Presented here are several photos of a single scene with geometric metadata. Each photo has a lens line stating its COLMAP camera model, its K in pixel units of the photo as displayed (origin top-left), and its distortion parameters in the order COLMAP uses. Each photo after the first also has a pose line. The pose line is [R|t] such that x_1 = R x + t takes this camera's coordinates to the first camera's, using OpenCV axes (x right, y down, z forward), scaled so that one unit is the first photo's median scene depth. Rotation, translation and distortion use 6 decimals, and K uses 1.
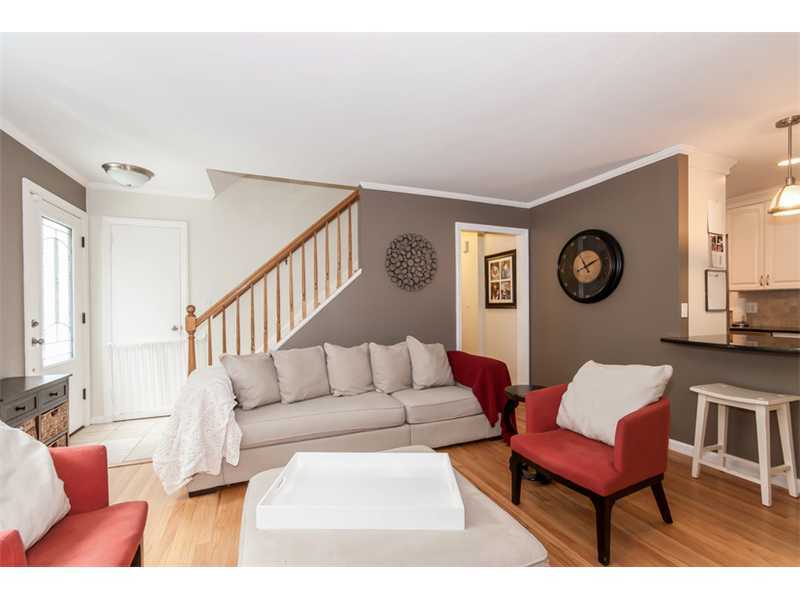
lens RADIAL K [[357.7, 0, 400.0], [0, 357.7, 300.0], [0, 0, 1]] dist [0.001594, 0.000276]
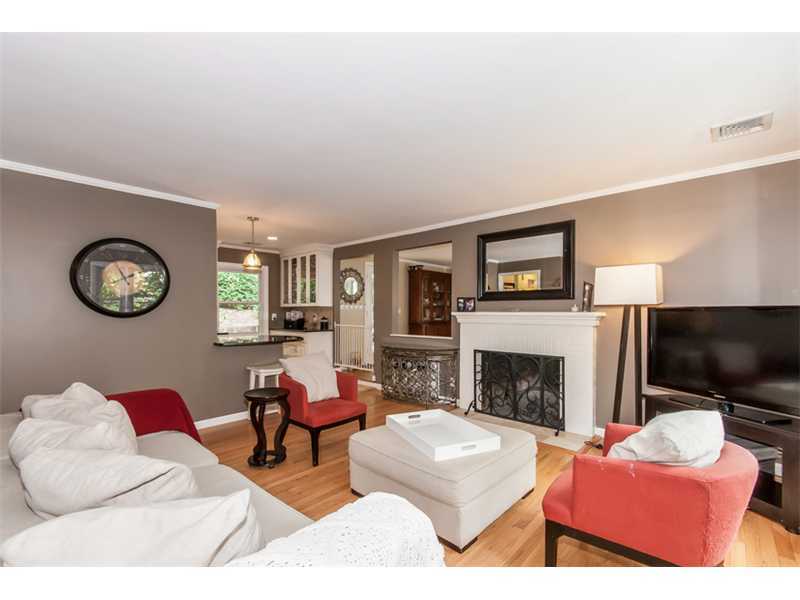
lens RADIAL K [[357.7, 0, 400.0], [0, 357.7, 300.0], [0, 0, 1]] dist [0.001594, 0.000276]
pose [[-0.423047, 0.027870, 0.905679, -0.643671], [-0.004160, 0.999457, -0.032699, -0.007990], [-0.906098, -0.017601, -0.422701, 0.743738]]
